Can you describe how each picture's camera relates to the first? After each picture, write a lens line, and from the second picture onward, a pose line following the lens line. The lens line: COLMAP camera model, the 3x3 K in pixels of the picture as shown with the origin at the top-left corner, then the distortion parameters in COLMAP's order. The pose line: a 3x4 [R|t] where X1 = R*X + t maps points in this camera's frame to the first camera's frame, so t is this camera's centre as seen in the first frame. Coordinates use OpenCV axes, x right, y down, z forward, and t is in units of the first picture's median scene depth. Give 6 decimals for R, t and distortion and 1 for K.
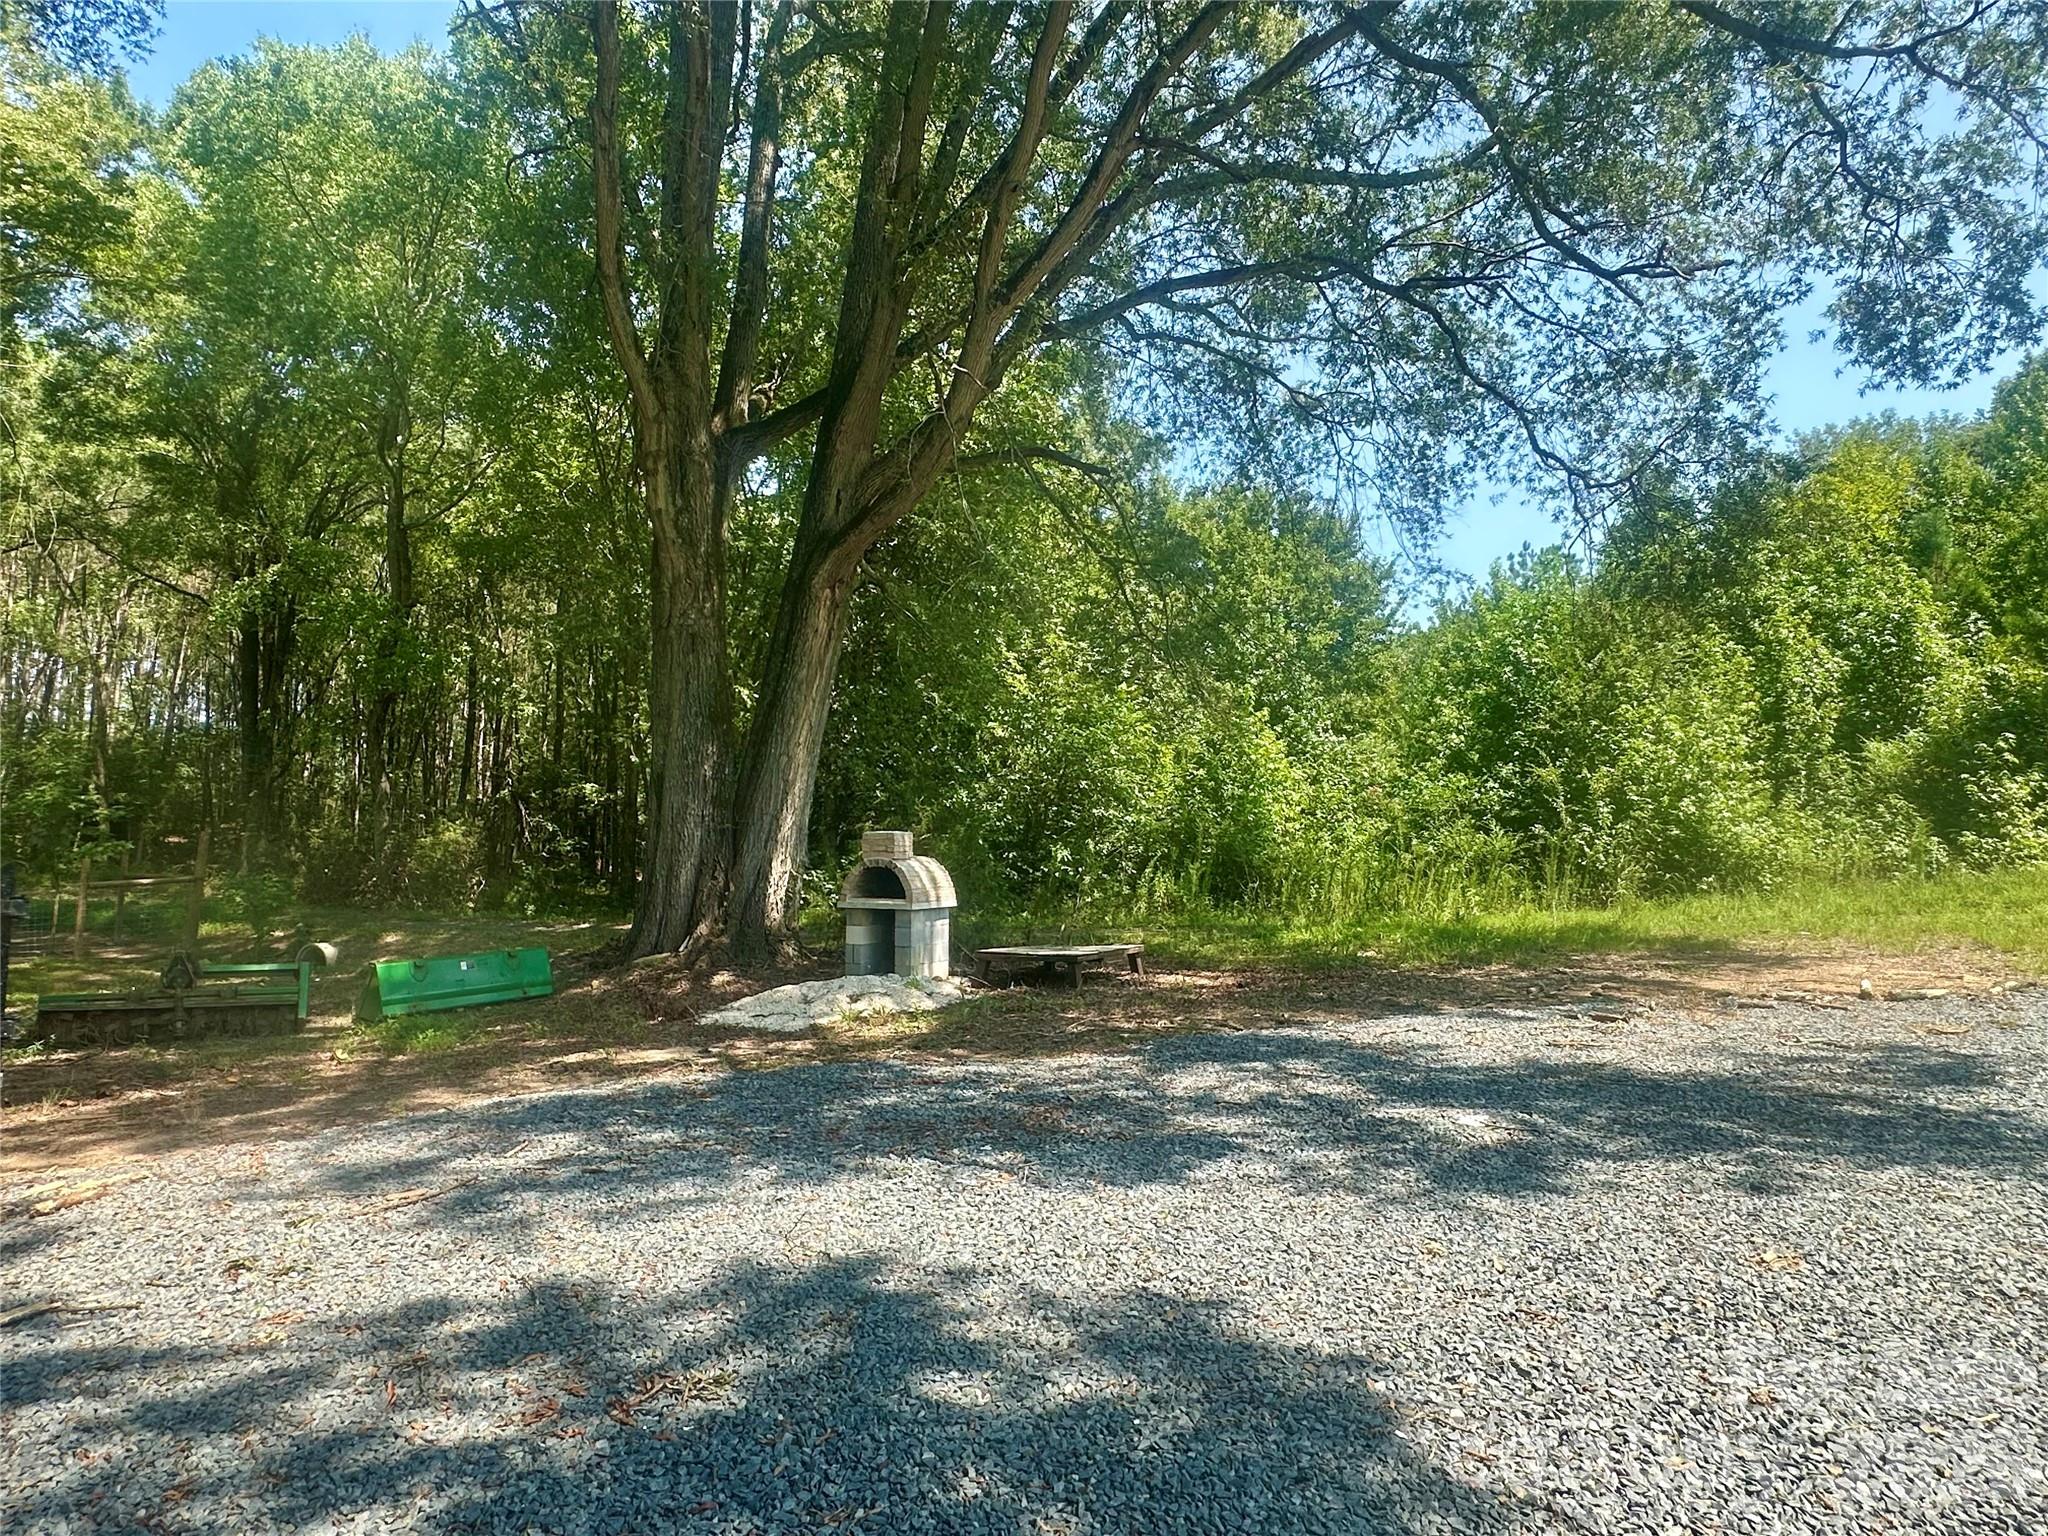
lens RADIAL K [[1163.7, 0, 1022.7], [0, 1163.7, 769.2], [0, 0, 1]] dist [-0.004842, 0.002252]
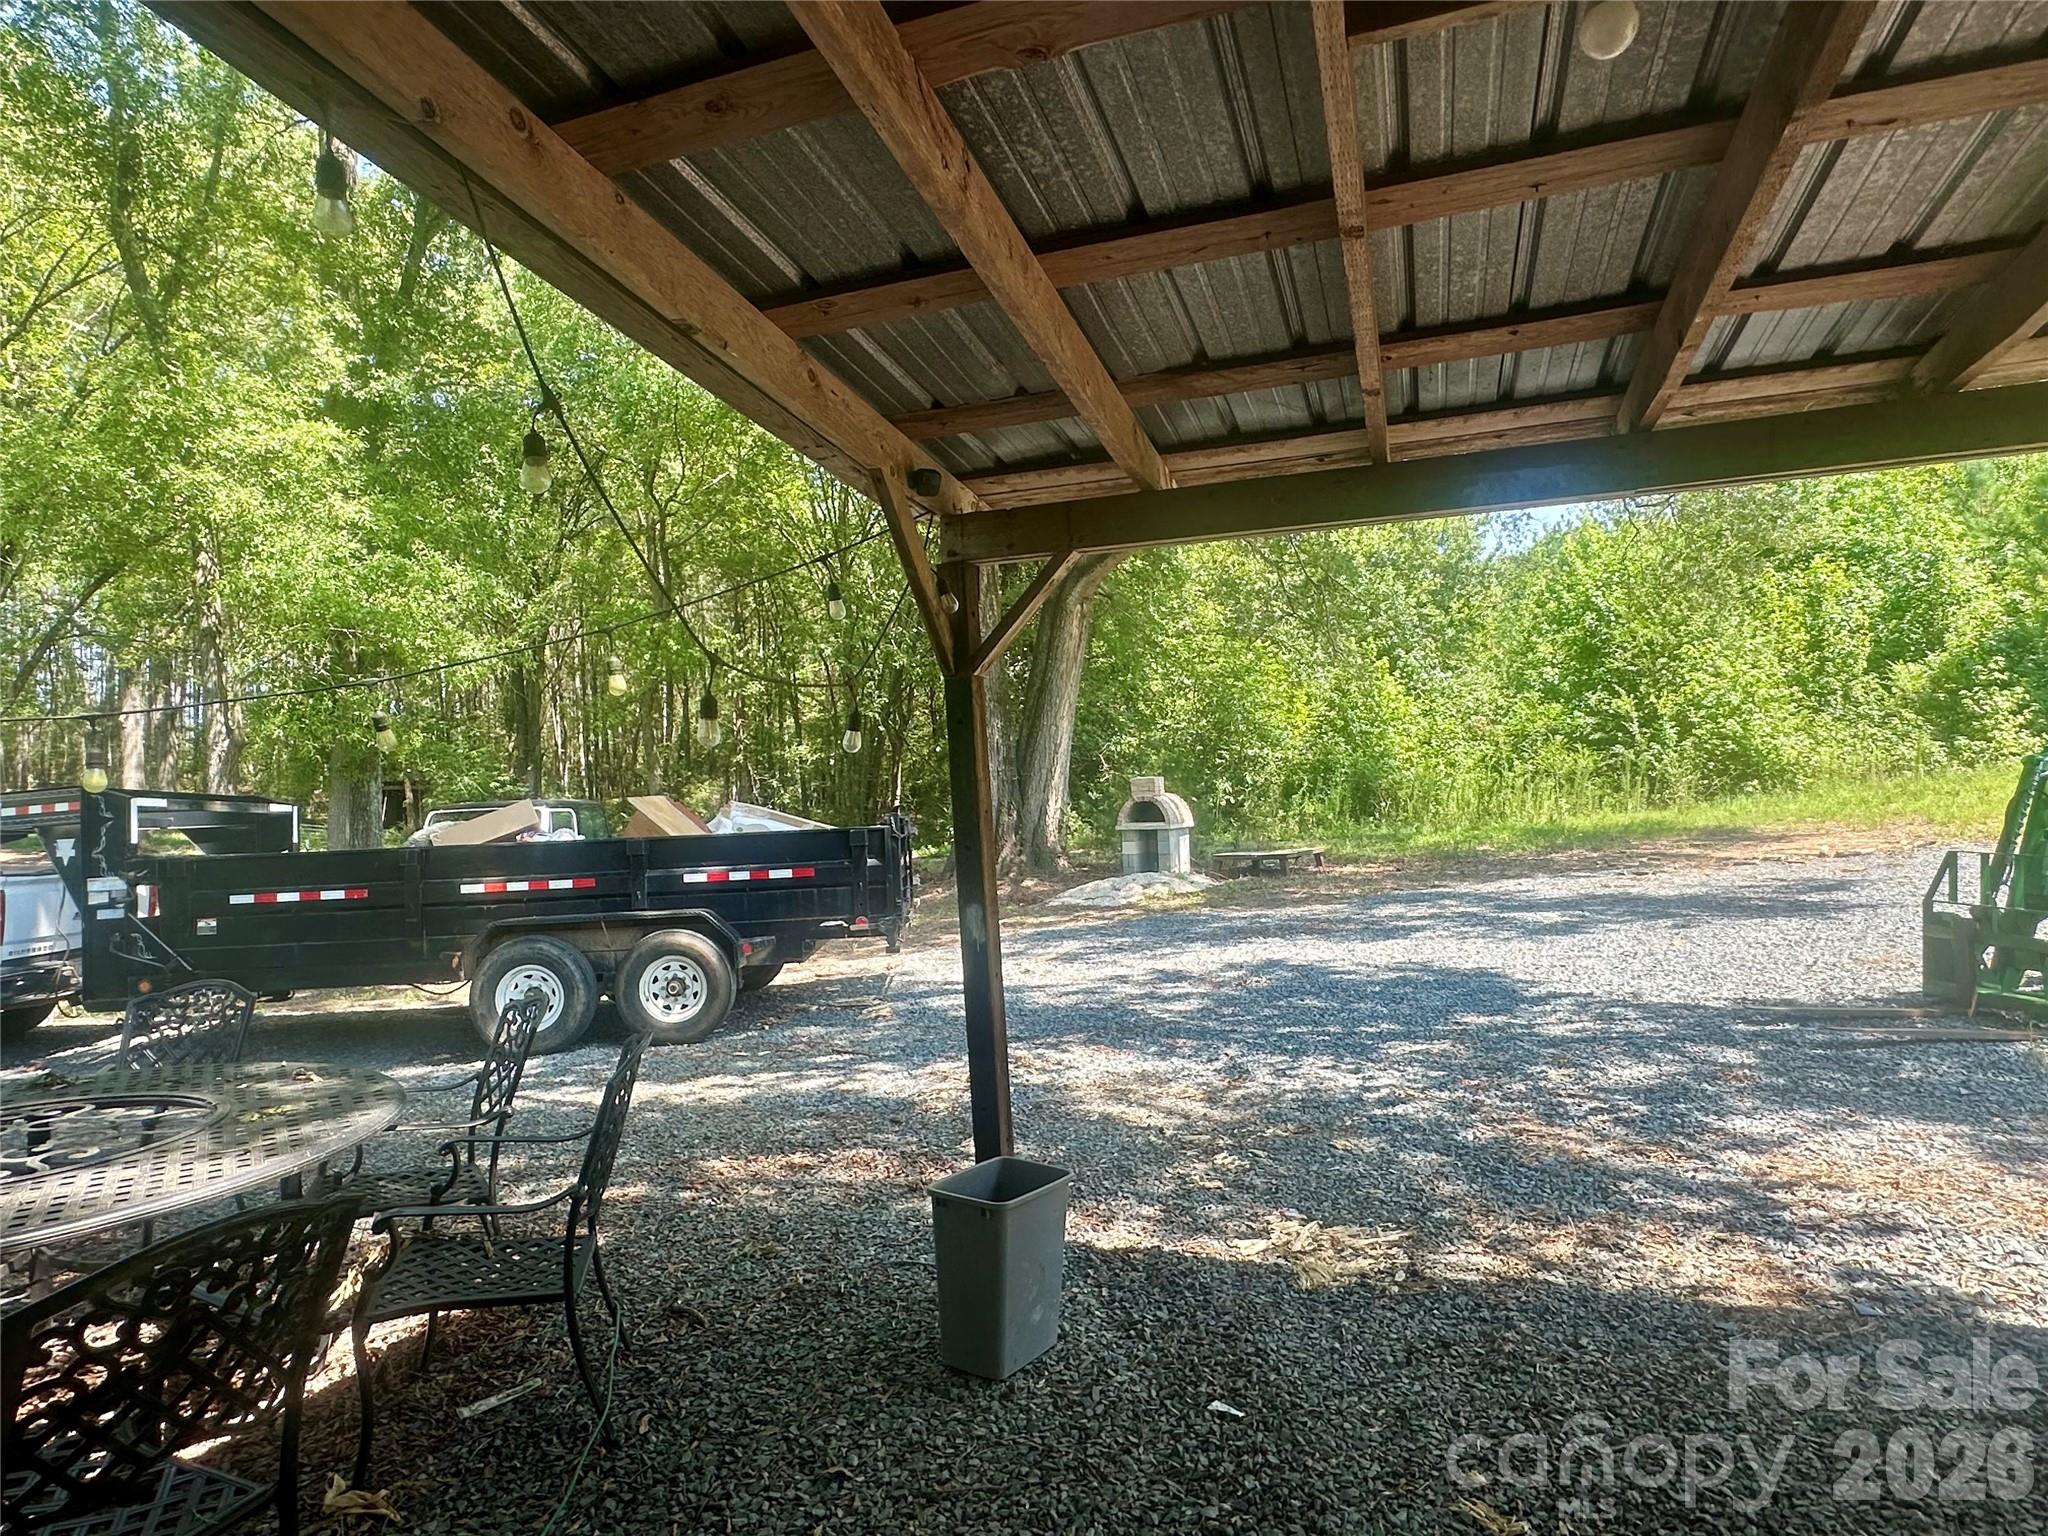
lens RADIAL K [[1163.7, 0, 1019.9], [0, 1163.7, 770.6], [0, 0, 1]] dist [-0.004842, 0.002252]
pose [[0.995748, -0.047011, -0.079219, -0.106502], [0.051463, 0.997152, 0.055122, -0.029343], [0.076402, -0.058965, 0.995332, -0.318702]]
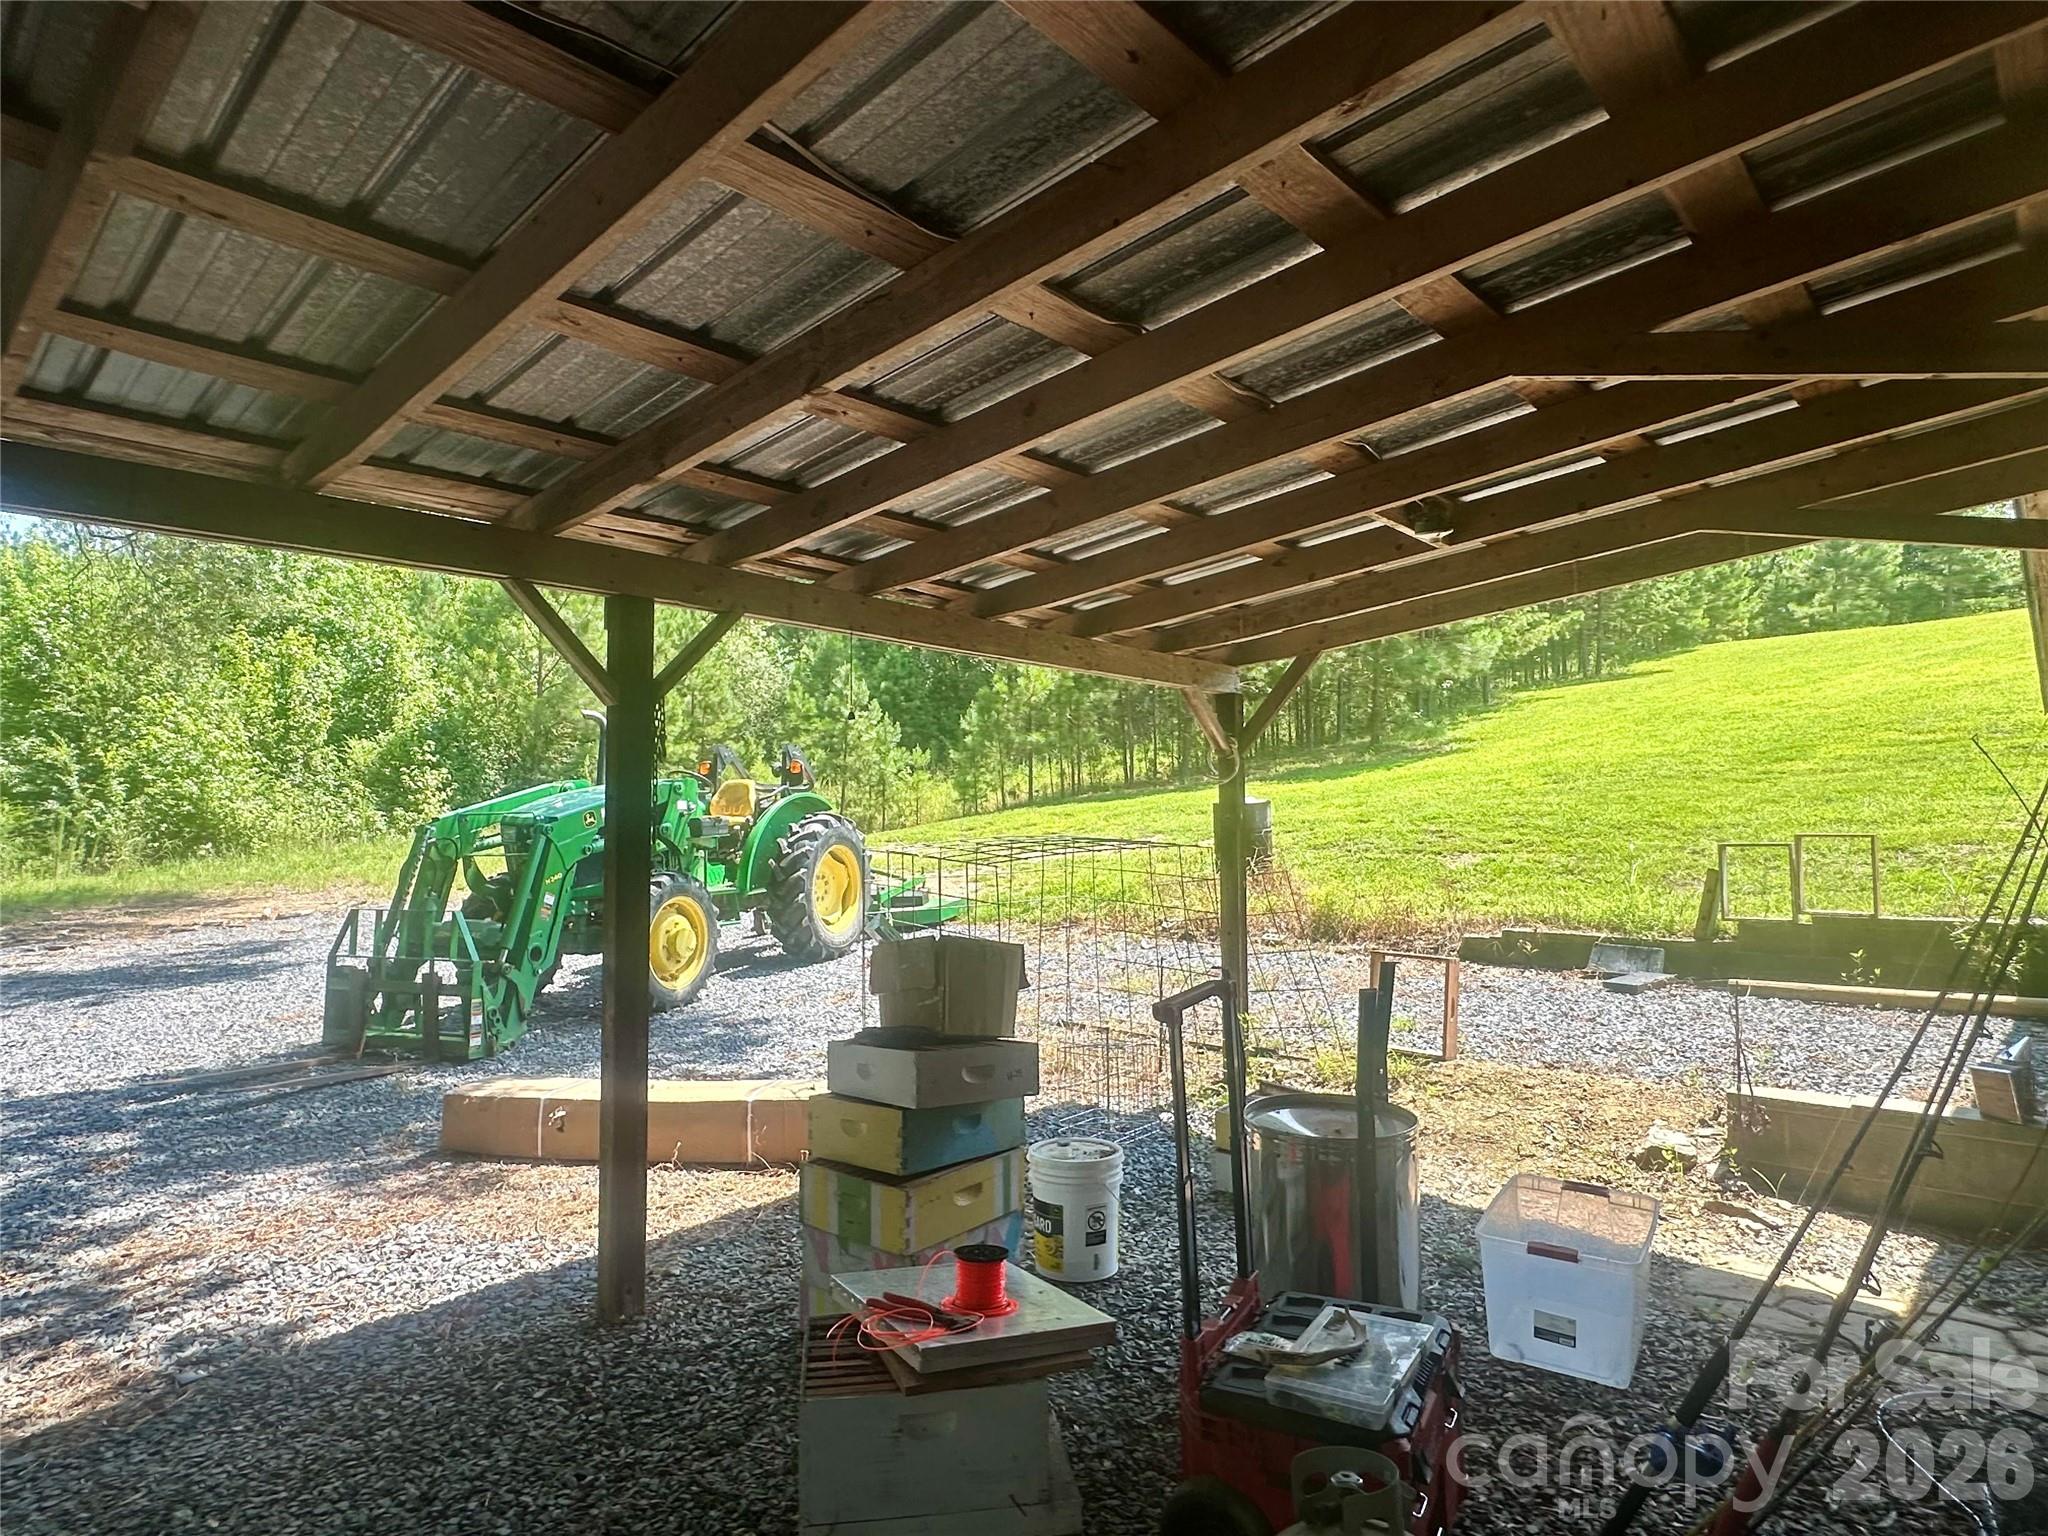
lens RADIAL K [[1163.7, 0, 1016.4], [0, 1163.7, 769.7], [0, 0, 1]] dist [-0.004842, 0.002252]
pose [[0.470810, 0.026742, 0.881829, -0.094185], [-0.053197, 0.998582, -0.001880, -0.029046], [-0.880629, -0.046025, 0.471565, -0.326600]]
